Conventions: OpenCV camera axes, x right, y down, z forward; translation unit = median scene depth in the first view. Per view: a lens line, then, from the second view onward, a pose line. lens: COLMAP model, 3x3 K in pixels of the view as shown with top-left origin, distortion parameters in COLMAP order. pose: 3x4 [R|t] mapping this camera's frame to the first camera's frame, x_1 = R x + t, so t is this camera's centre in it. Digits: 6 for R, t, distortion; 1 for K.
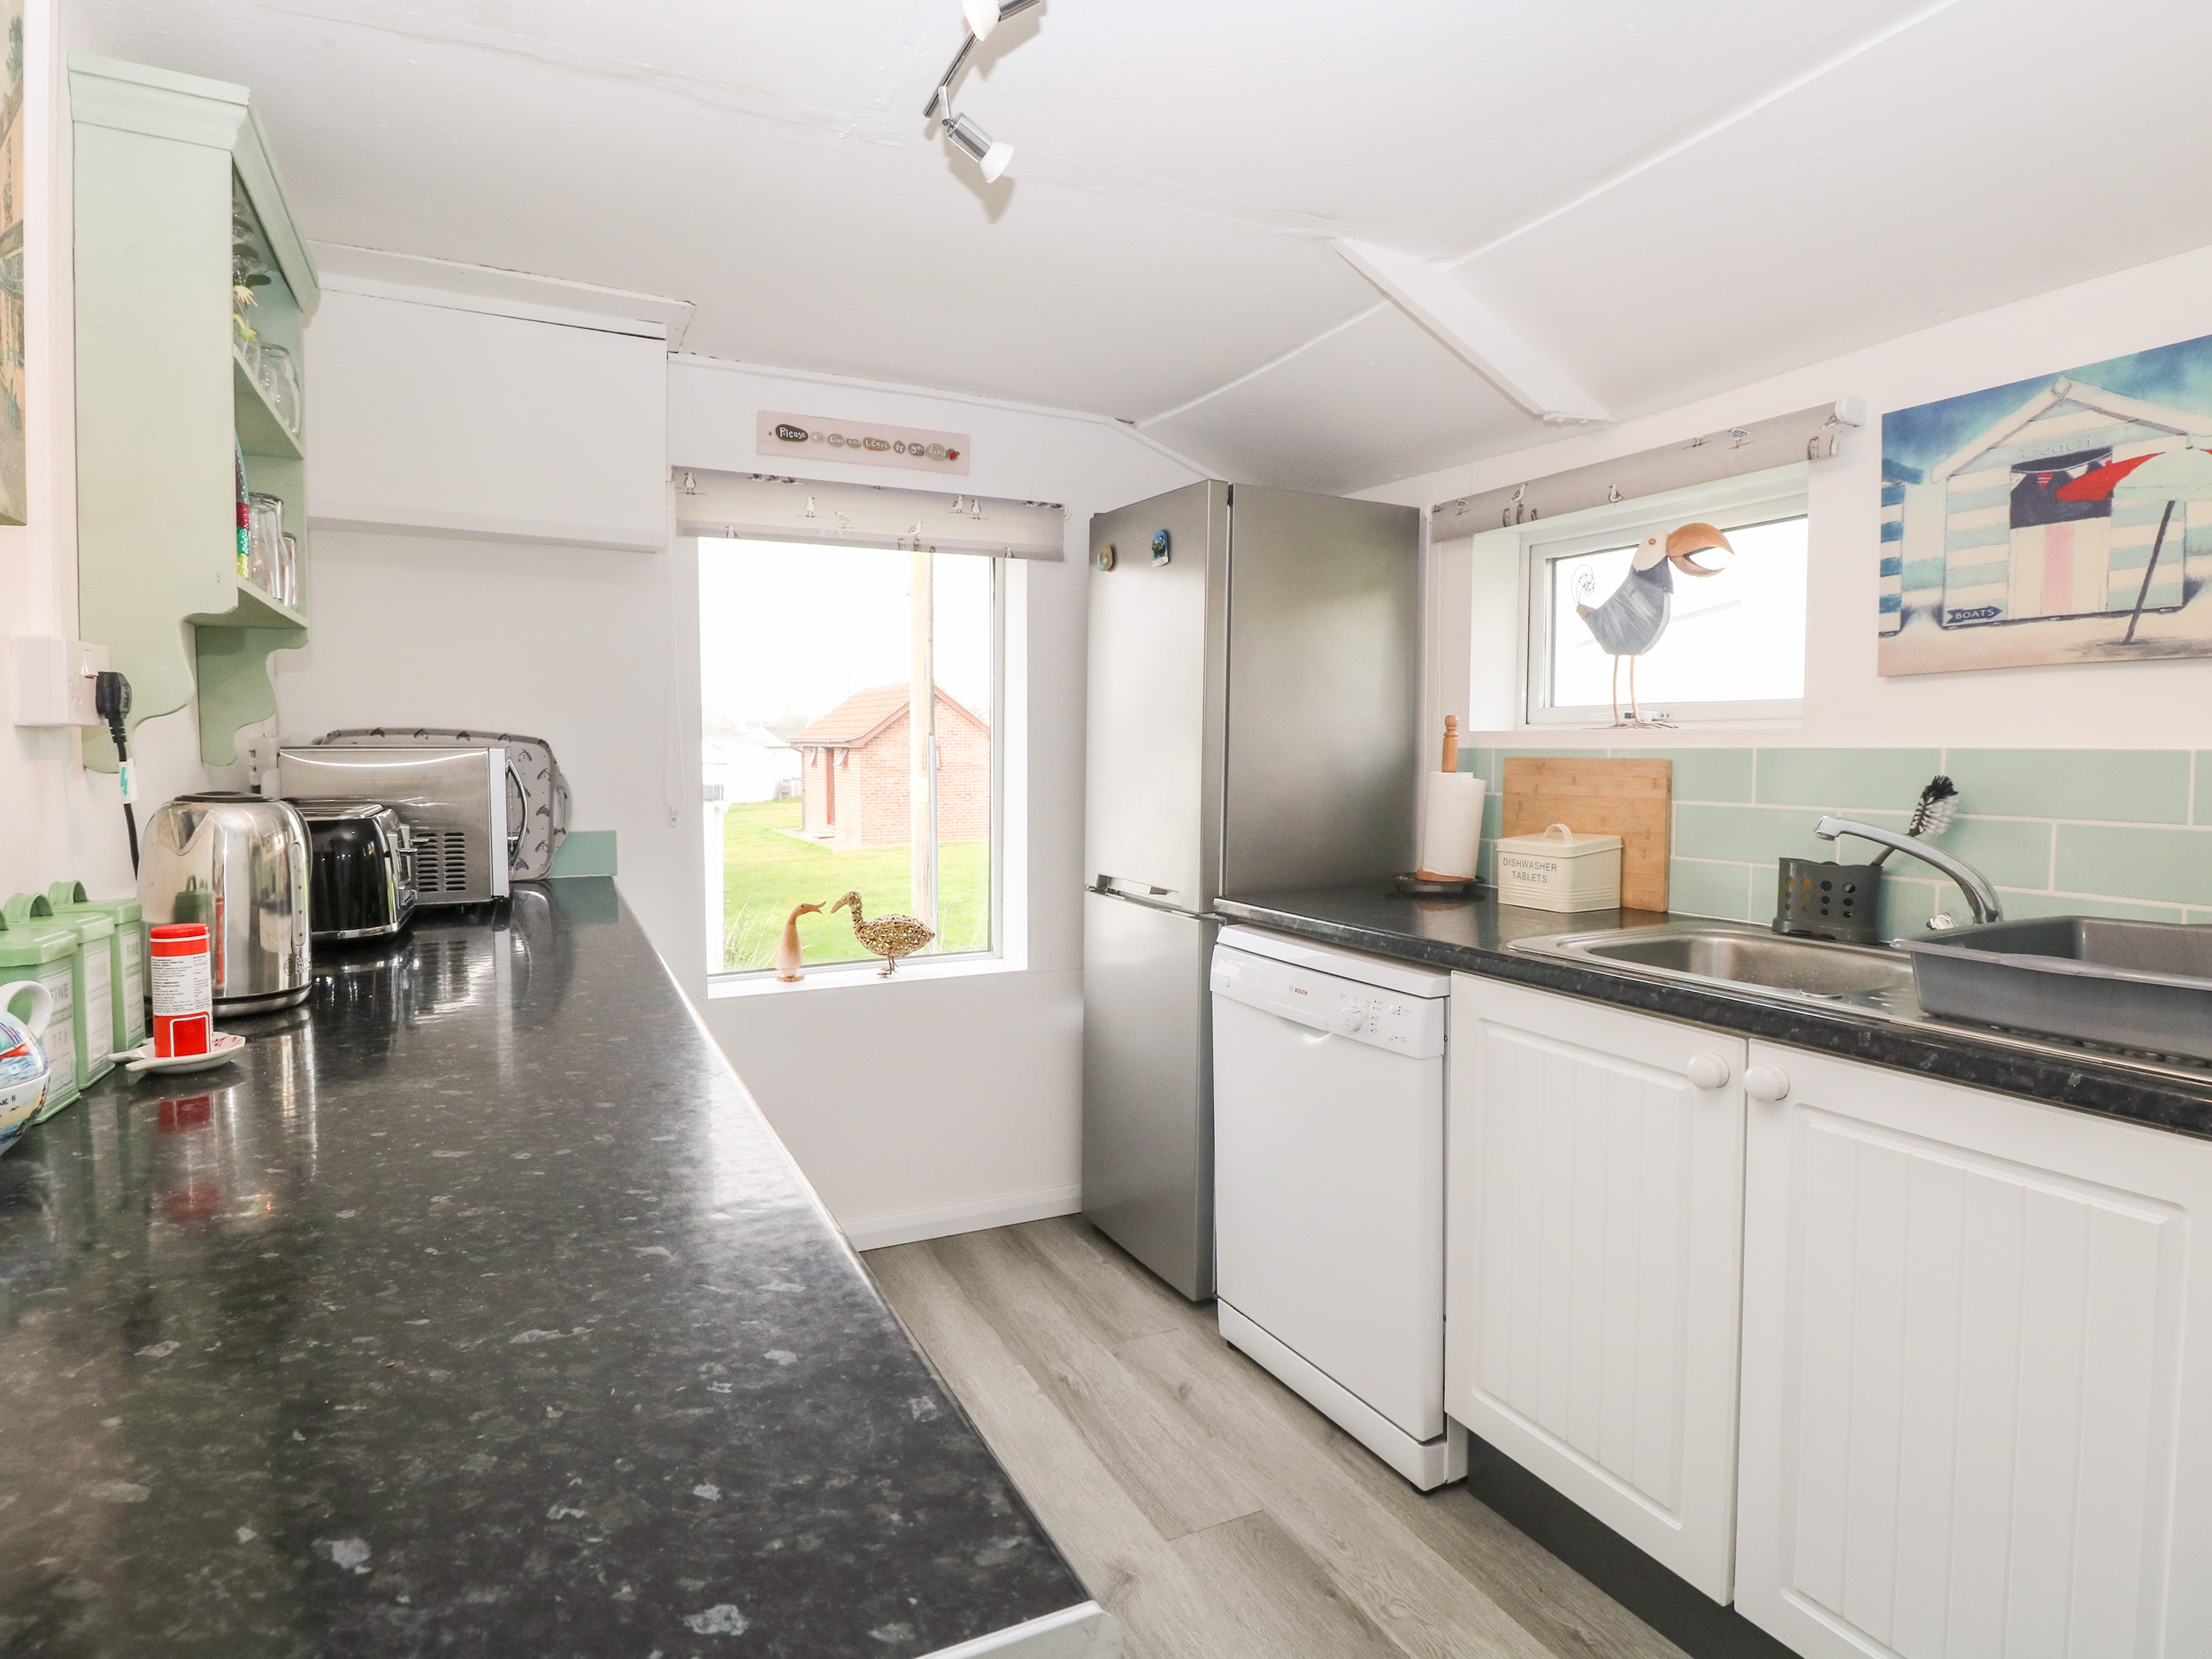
lens RADIAL K [[1202.4, 0, 1102.7], [0, 1202.4, 808.4], [0, 0, 1]] dist [0.008529, -0.018808]
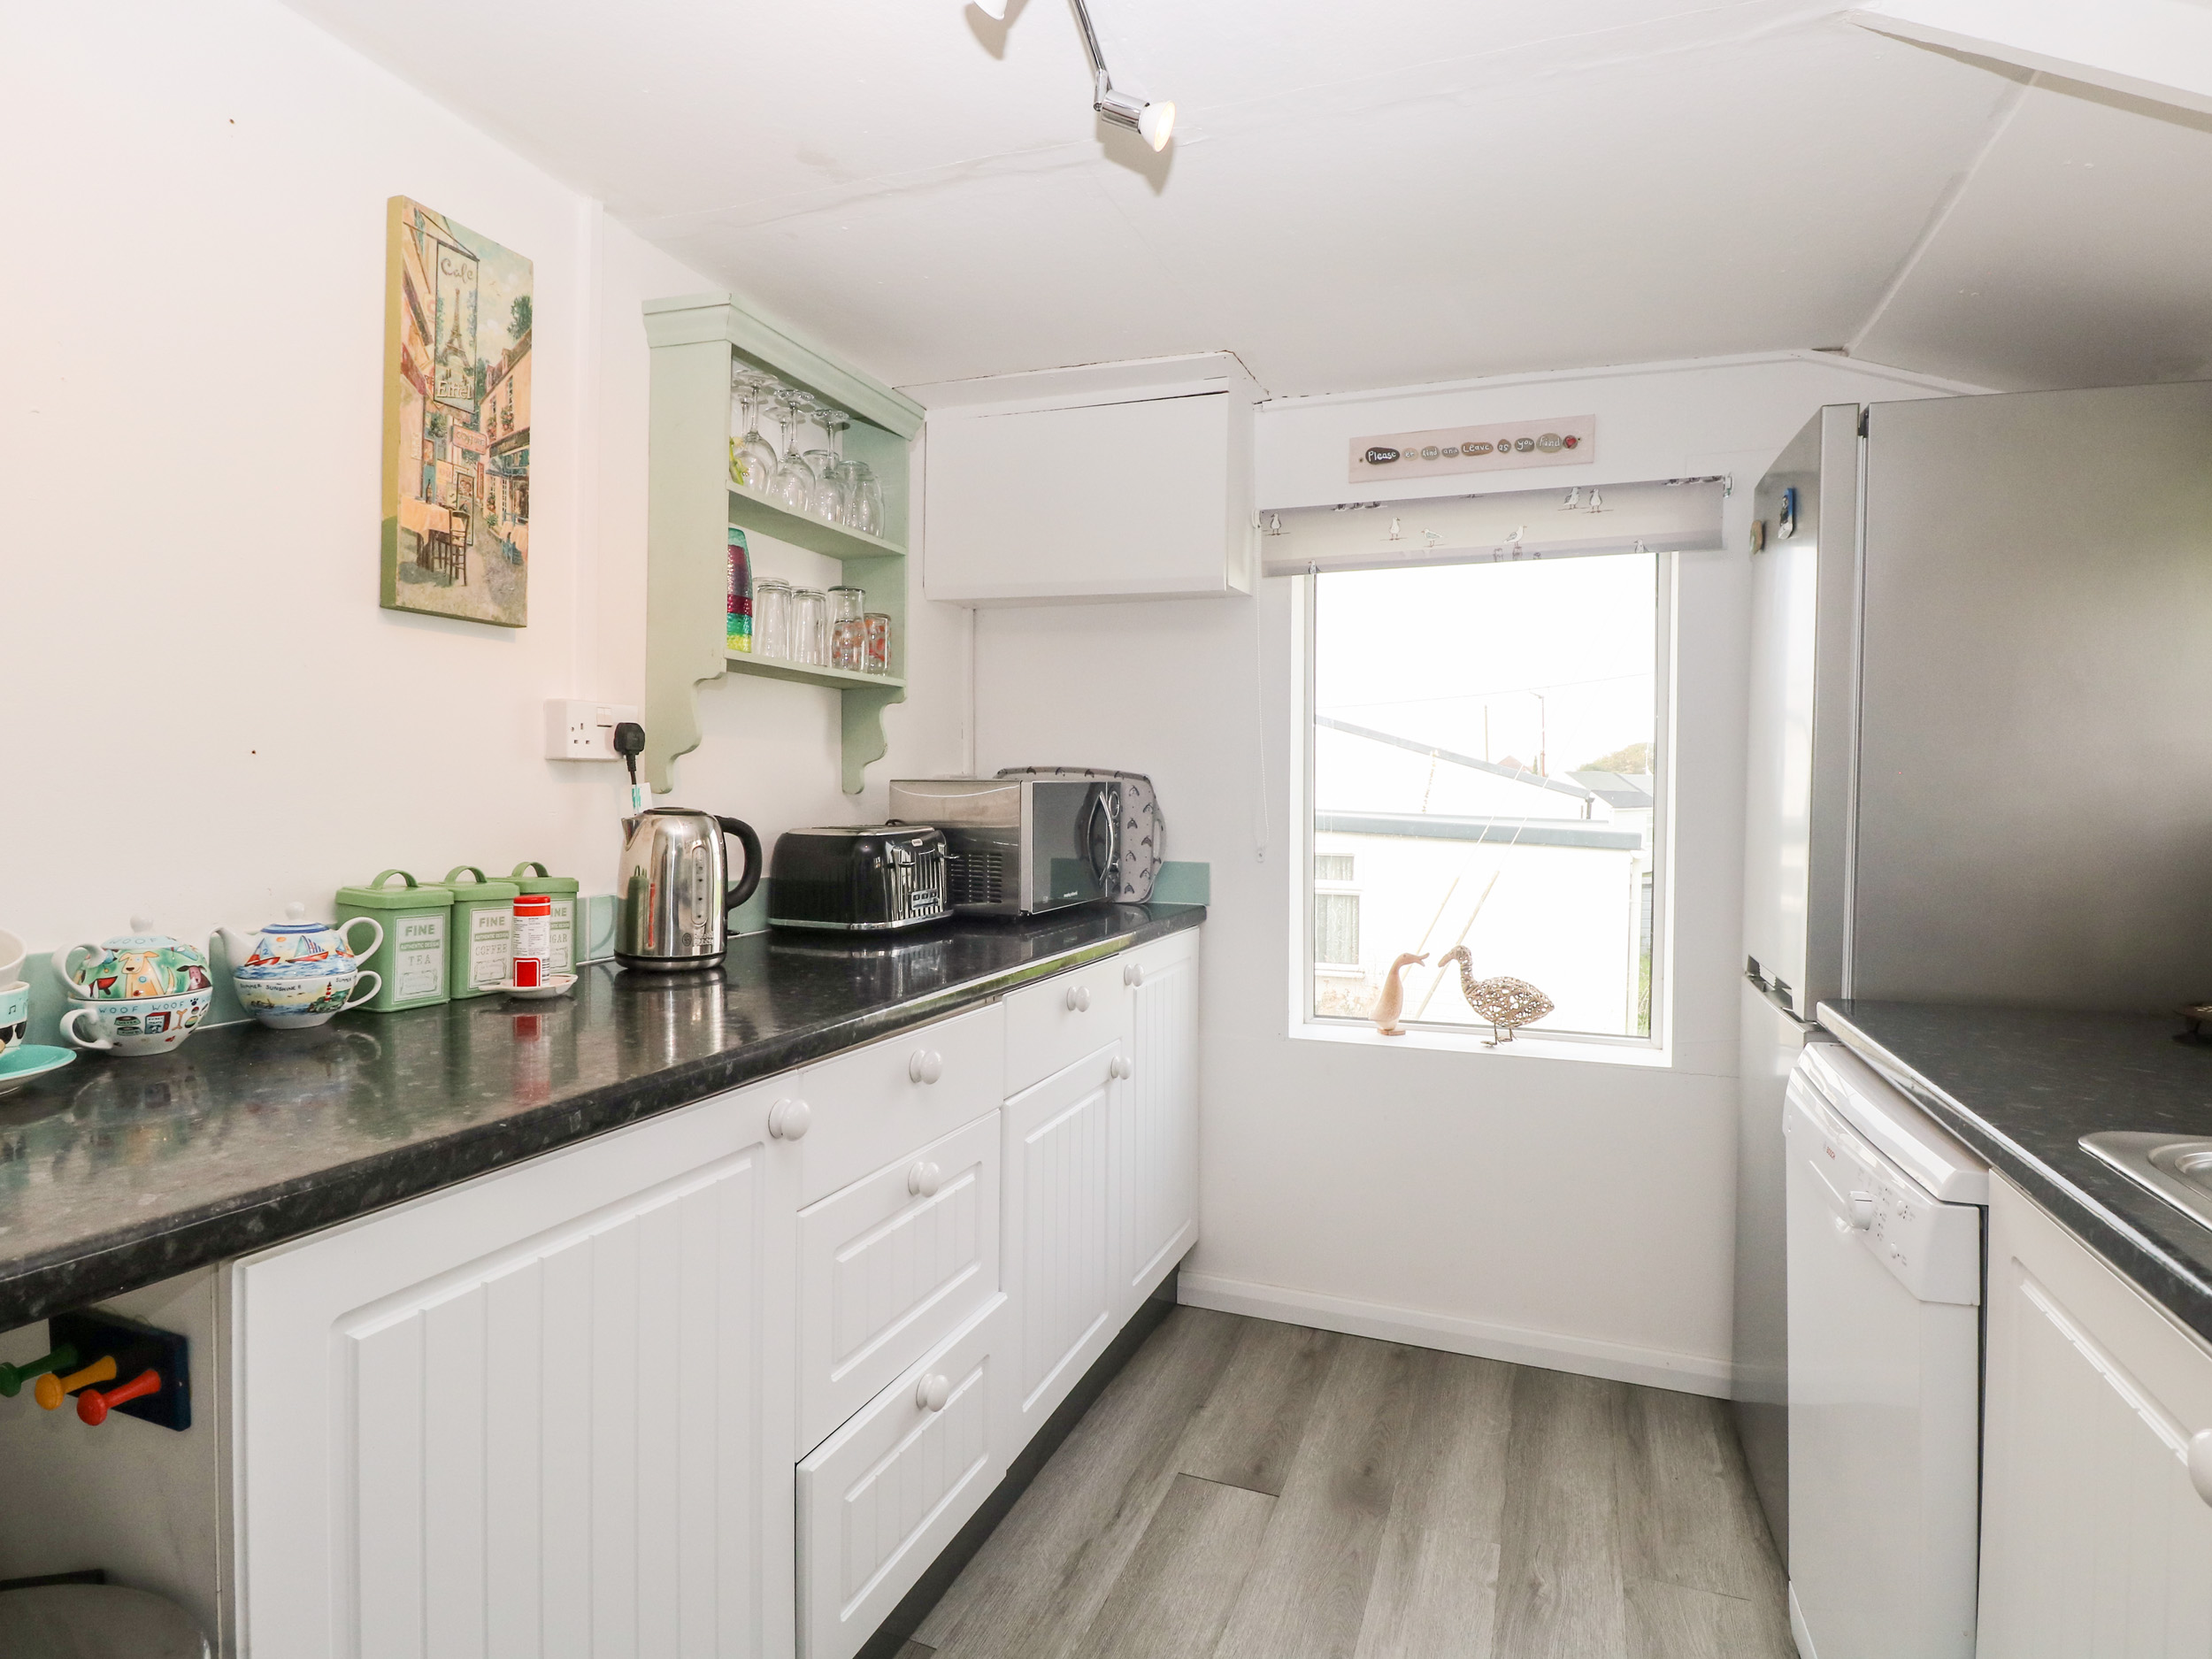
lens RADIAL K [[1217.2, 0, 1109.0], [0, 1217.2, 803.8], [0, 0, 1]] dist [-0.003773, -0.001184]
pose [[0.681209, 0.011873, -0.731992, 0.357790], [-0.045492, 0.998623, -0.026139, -0.001417], [0.730674, 0.051106, 0.680811, 0.236664]]
